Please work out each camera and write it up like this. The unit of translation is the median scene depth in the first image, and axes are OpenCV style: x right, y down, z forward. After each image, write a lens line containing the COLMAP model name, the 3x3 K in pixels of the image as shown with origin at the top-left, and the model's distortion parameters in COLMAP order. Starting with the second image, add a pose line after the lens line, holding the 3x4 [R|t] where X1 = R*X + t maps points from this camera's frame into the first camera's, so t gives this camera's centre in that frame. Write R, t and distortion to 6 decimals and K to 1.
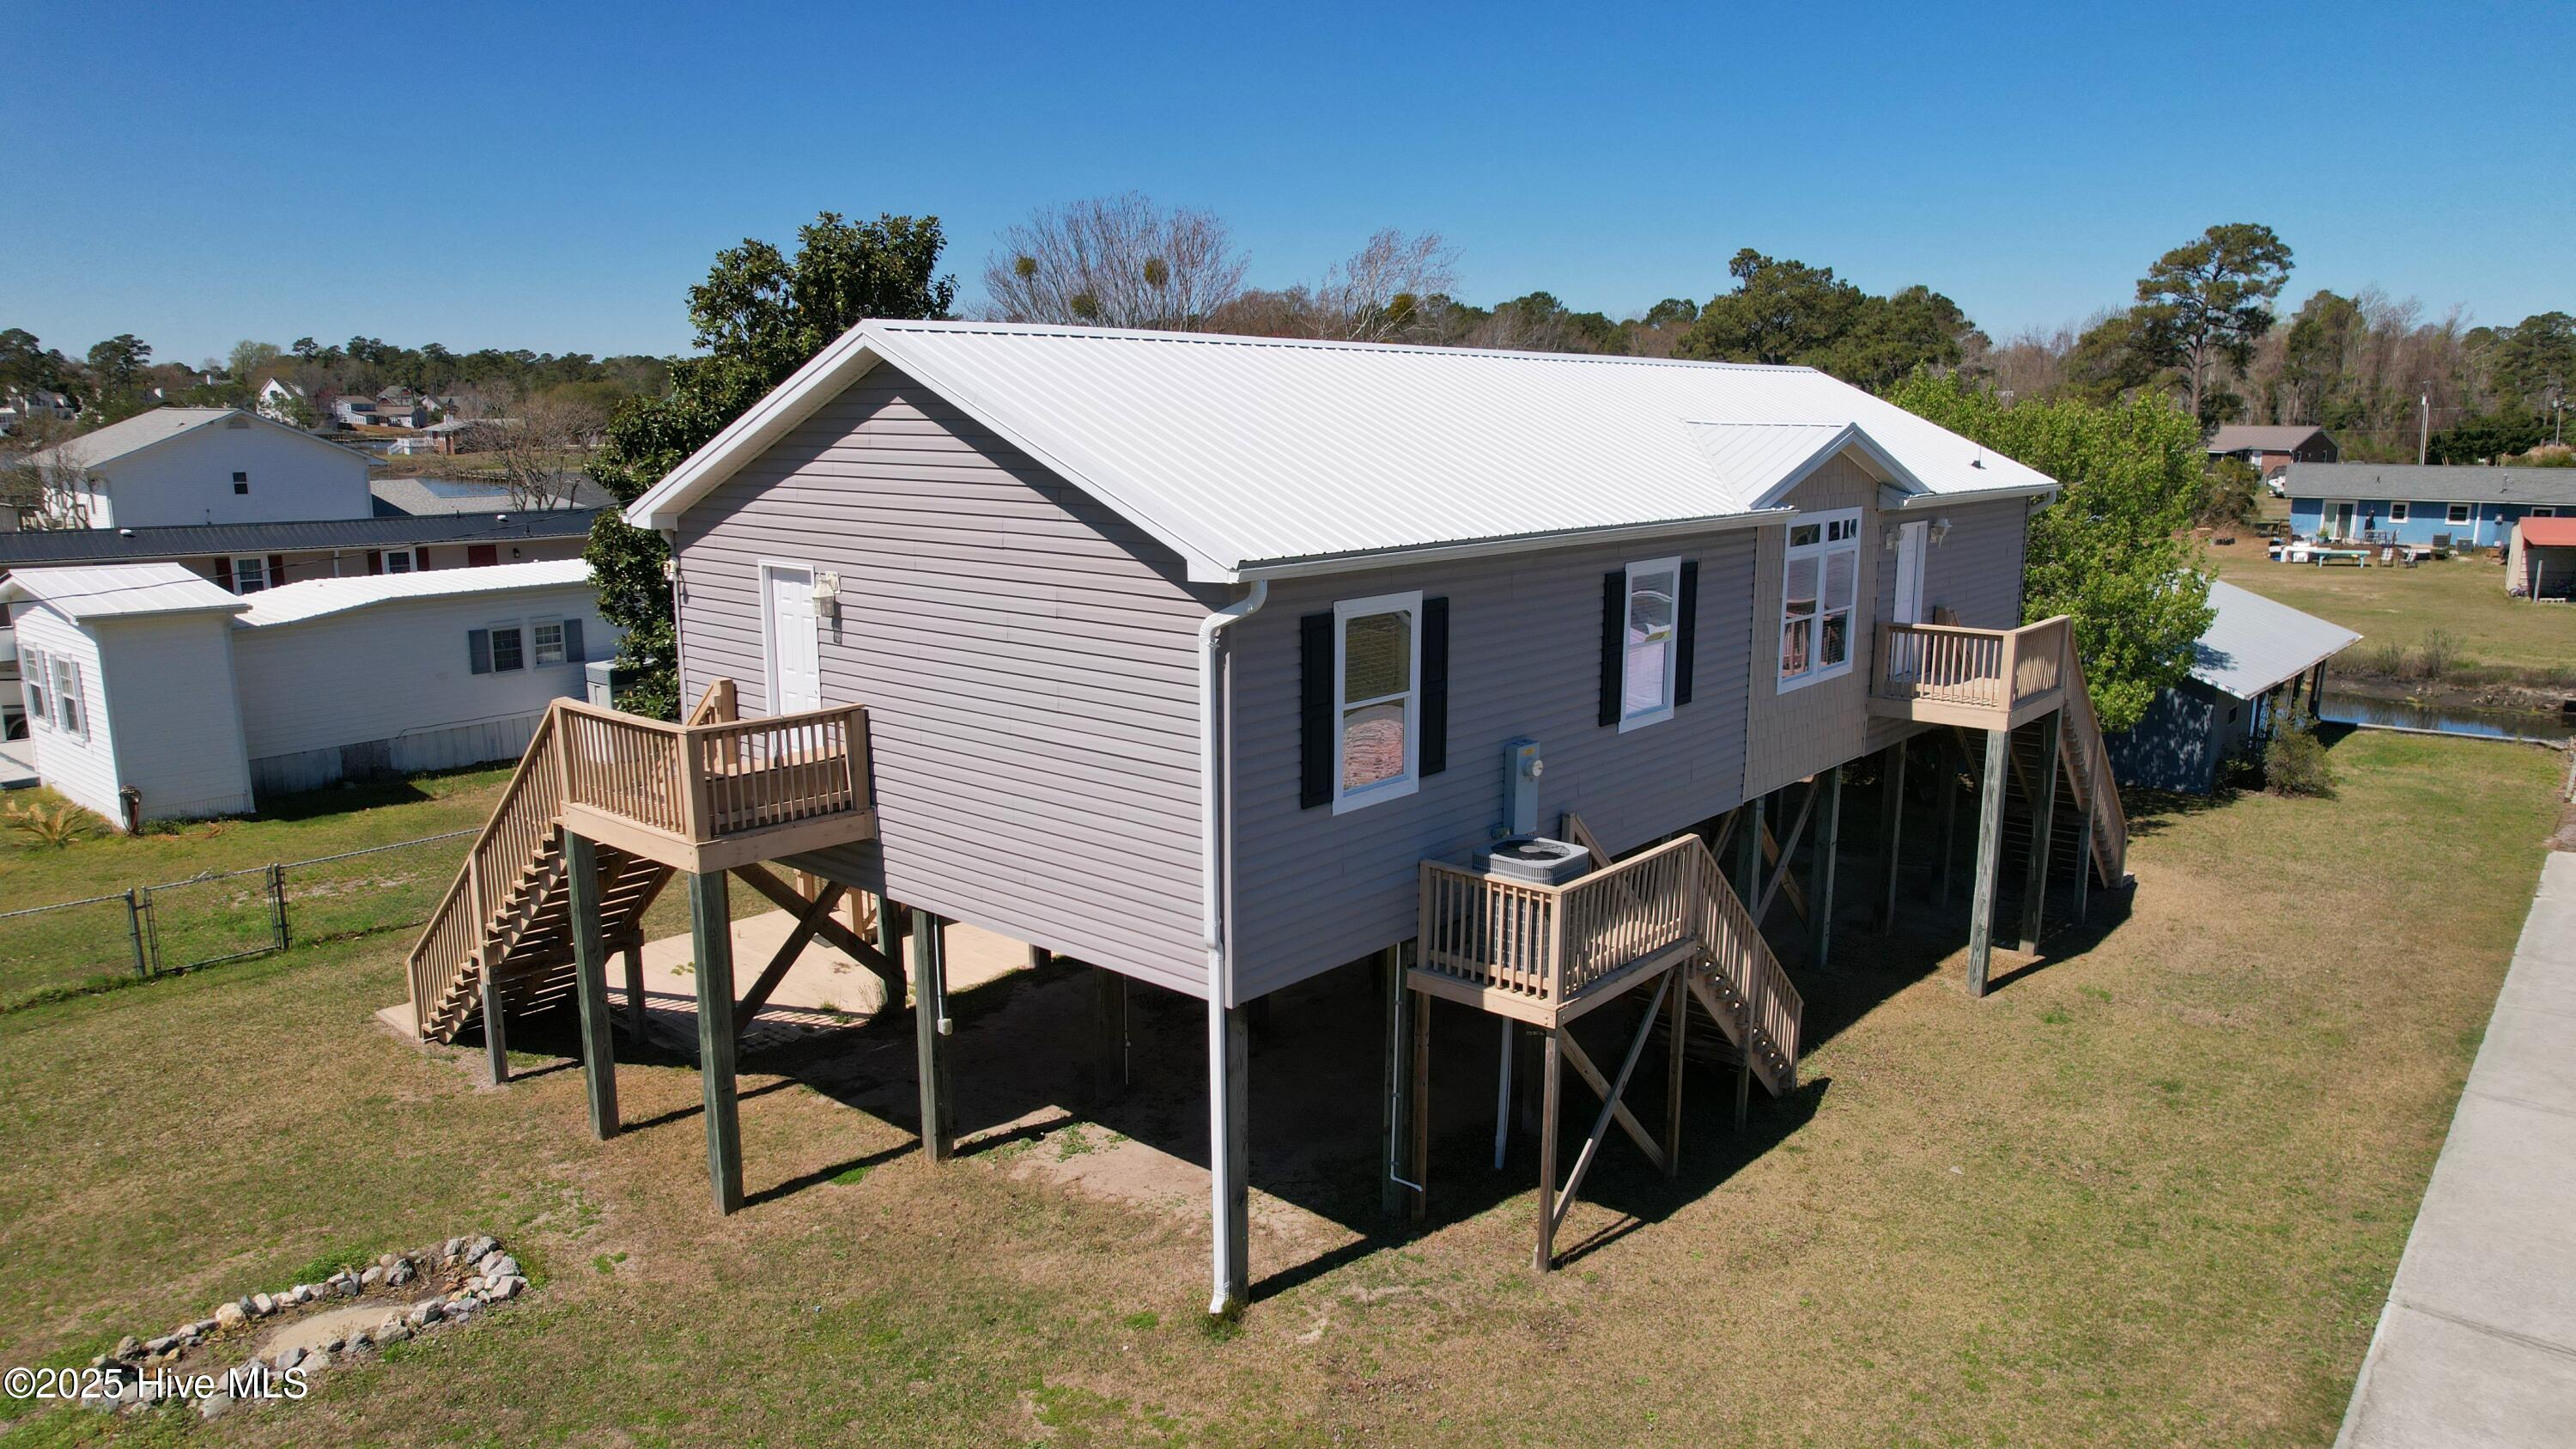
lens RADIAL K [[1653.9, 0, 1301.5], [0, 1653.9, 736.6], [0, 0, 1]] dist [-0.081719, 0.075836]
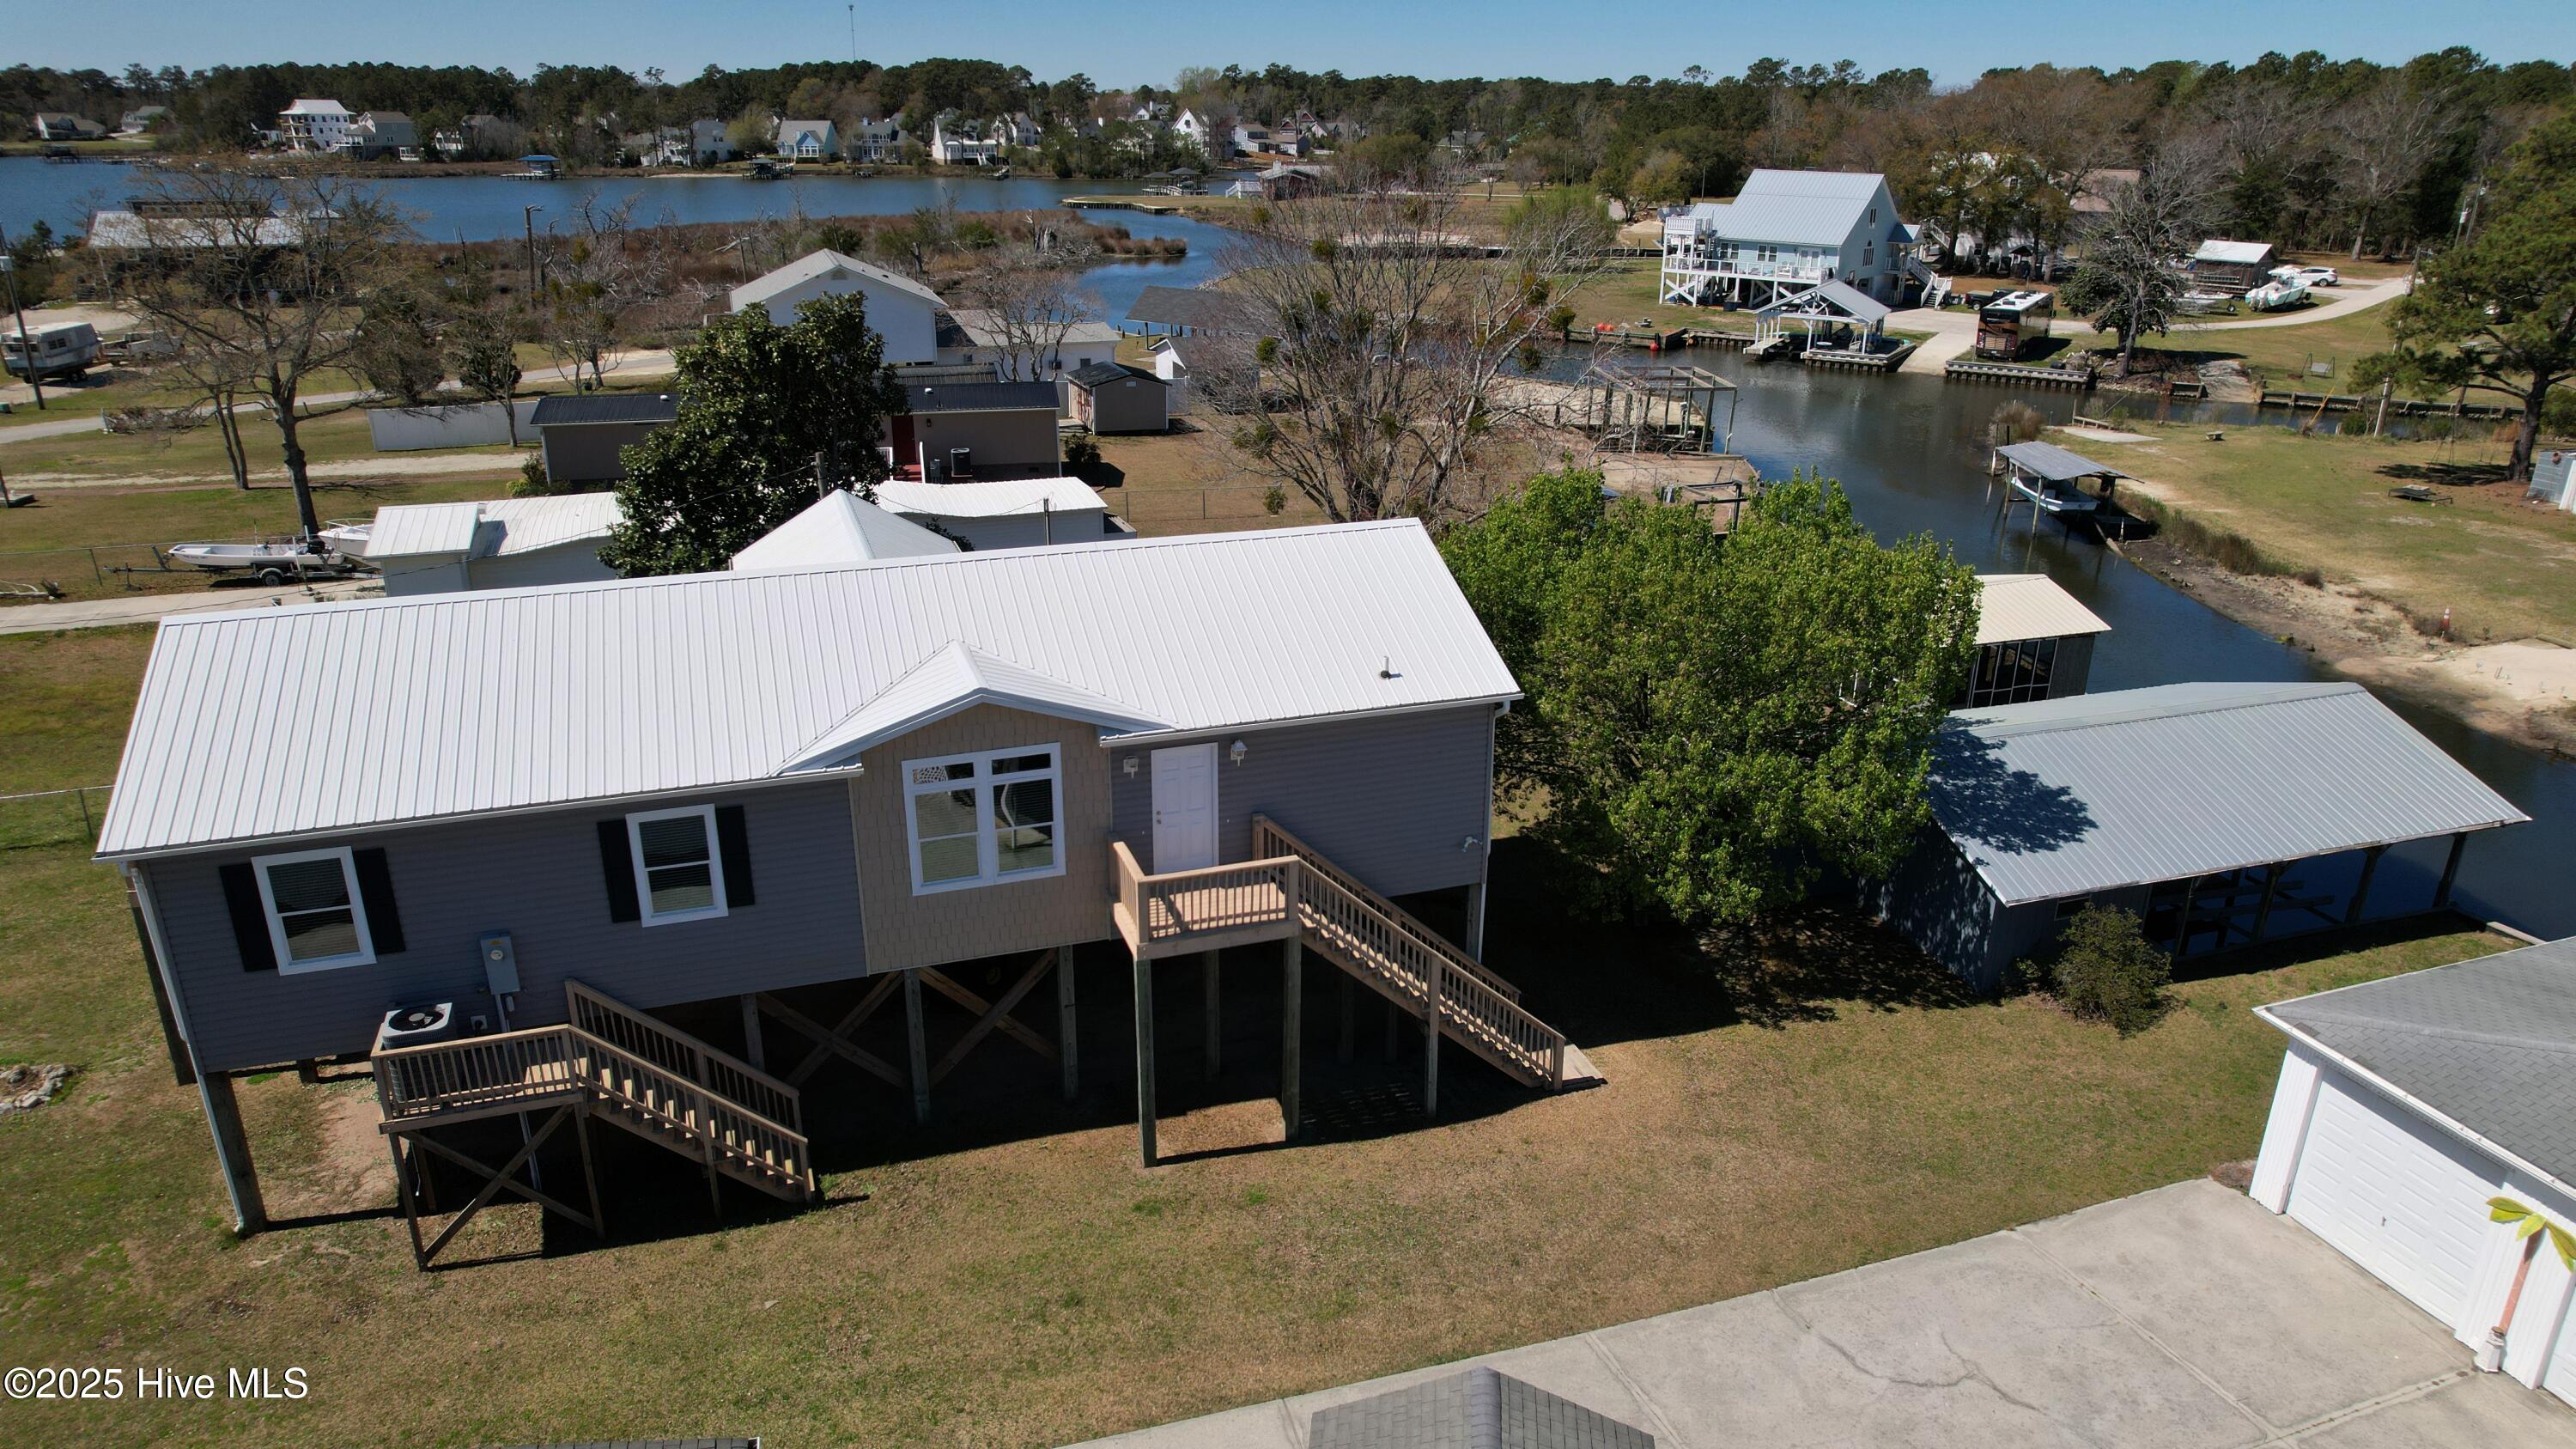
lens RADIAL K [[1653.9, 0, 1301.5], [0, 1653.9, 736.6], [0, 0, 1]] dist [-0.081719, 0.075836]
pose [[0.863623, 0.184138, -0.469306, 0.978589], [-0.105191, 0.976237, 0.189464, -0.362668], [0.493041, -0.114259, 0.862470, 0.082753]]
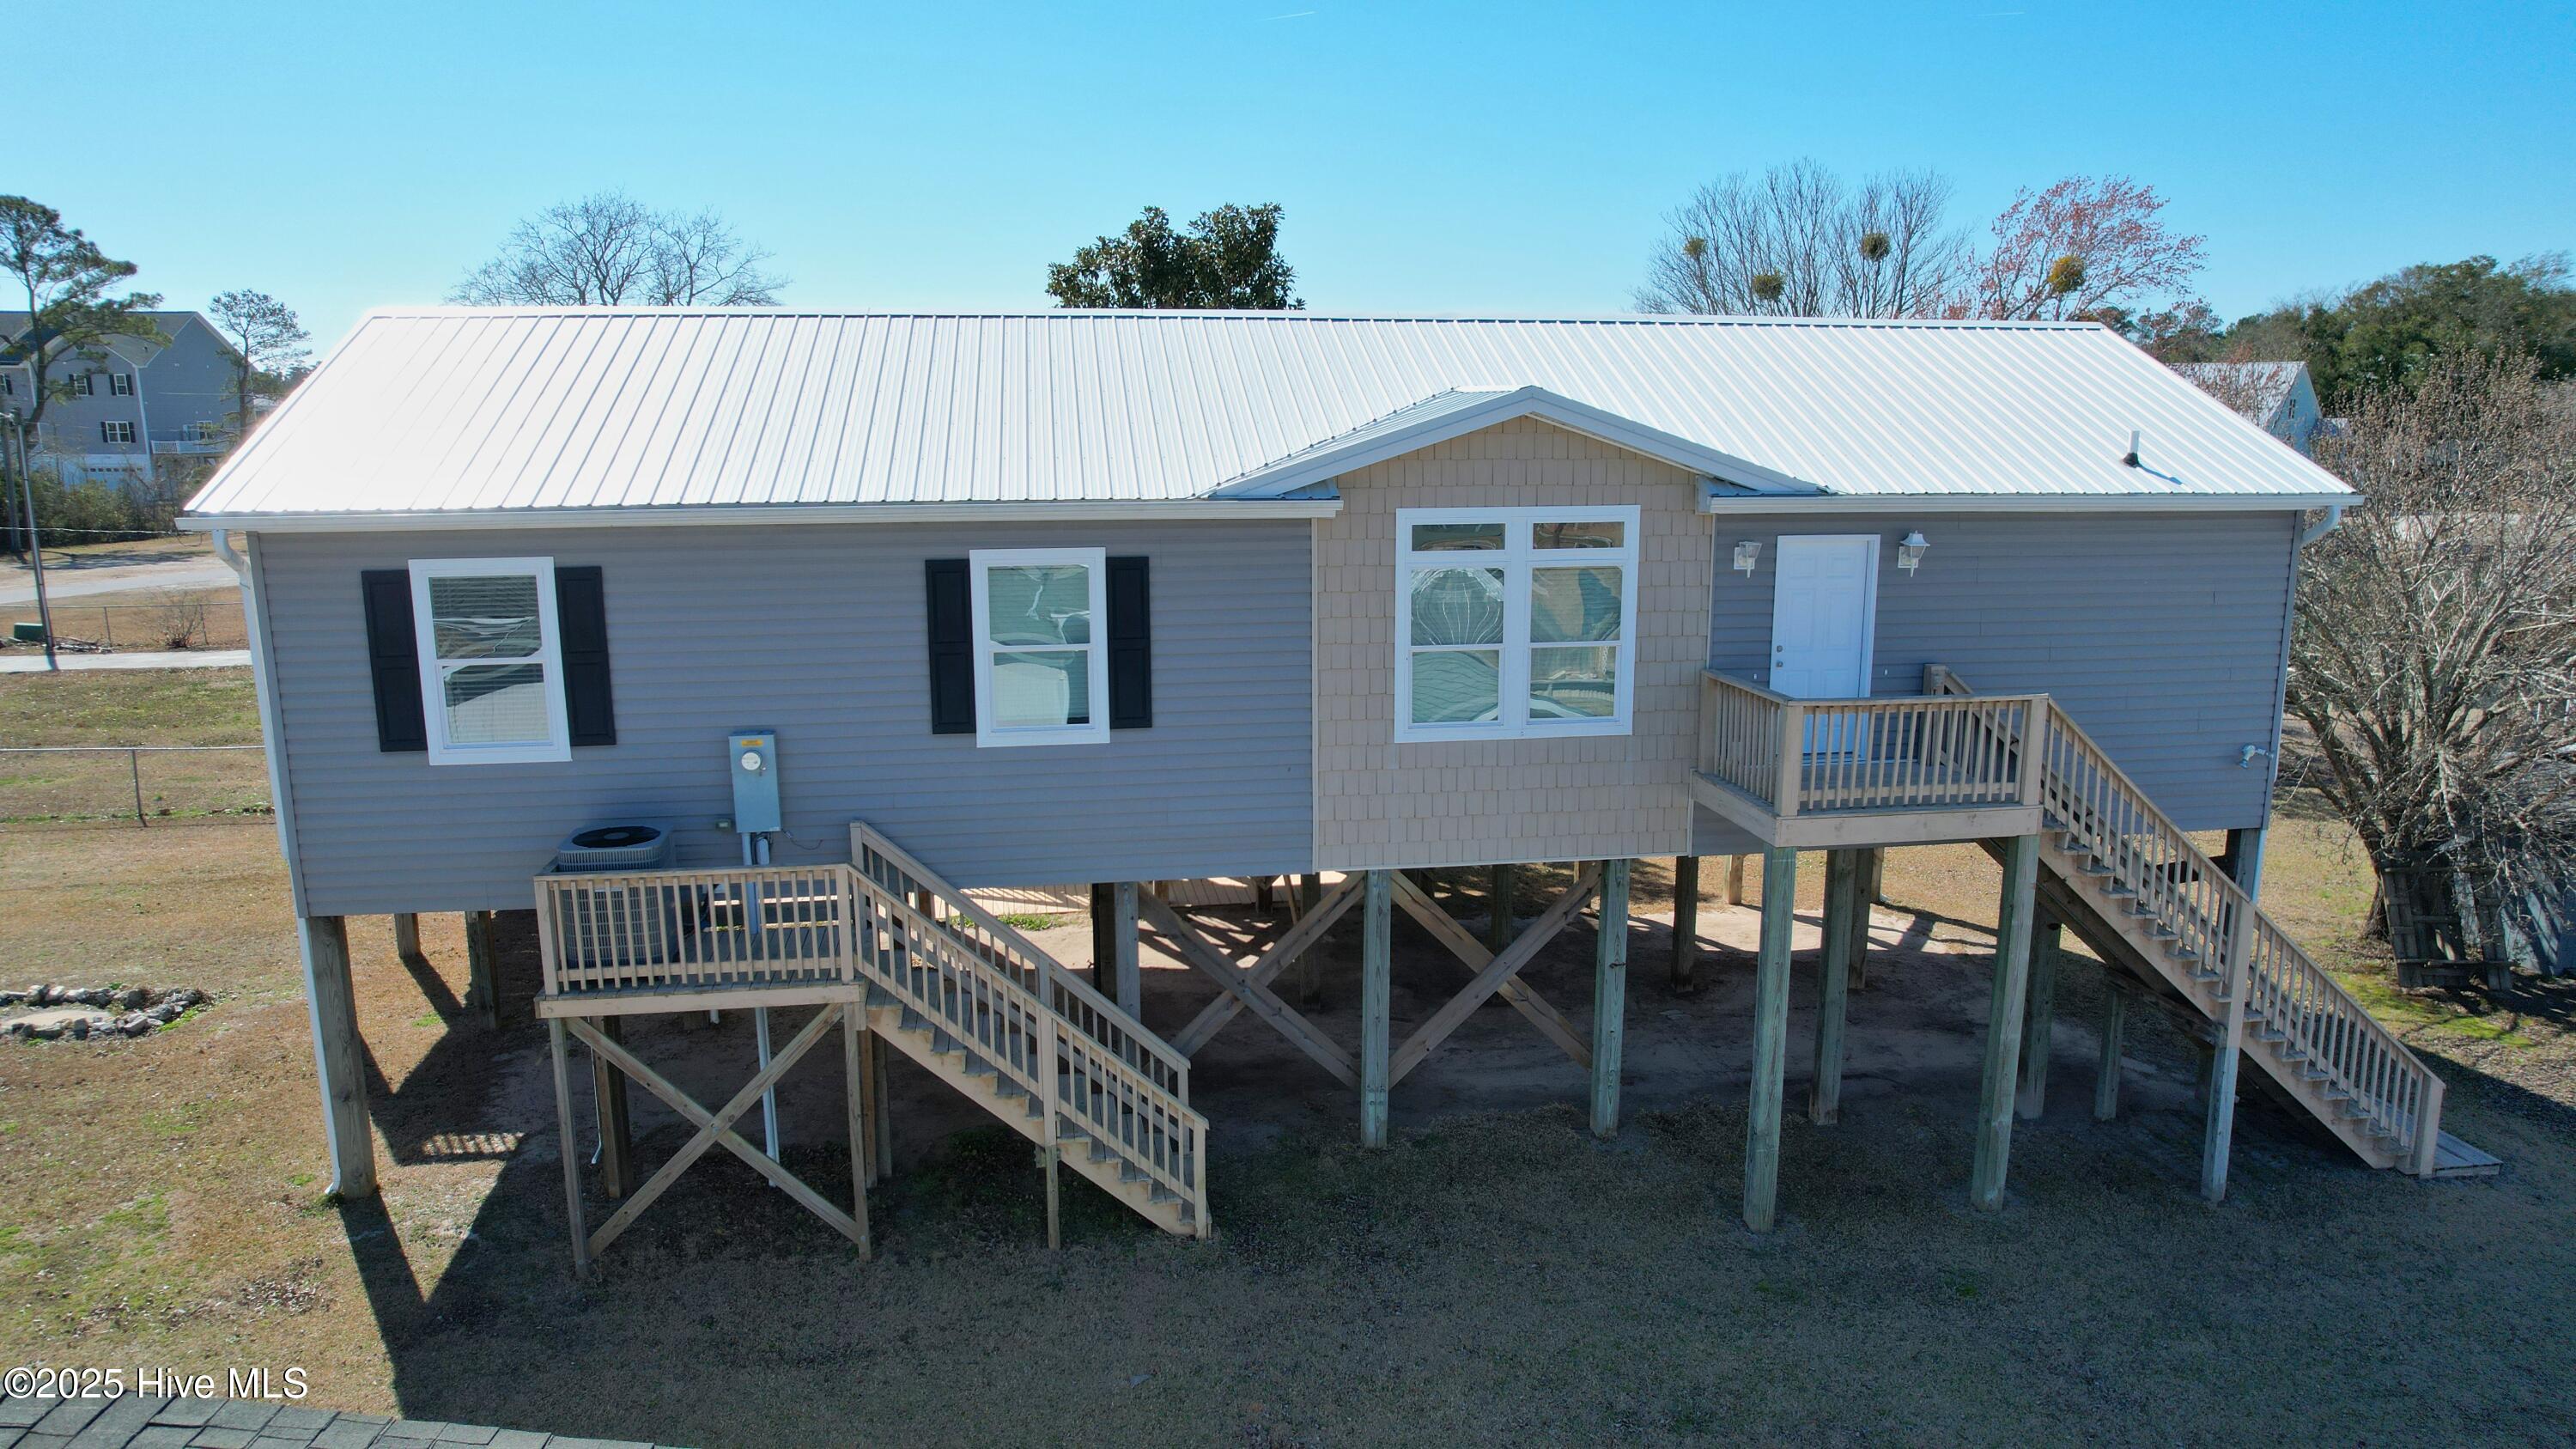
lens RADIAL K [[1653.9, 0, 1301.5], [0, 1653.9, 736.6], [0, 0, 1]] dist [-0.081719, 0.075836]
pose [[0.761785, 0.122227, -0.636196, 0.665216], [-0.123226, 0.991450, 0.042927, -0.049985], [0.636003, 0.045694, 0.770333, 0.336764]]
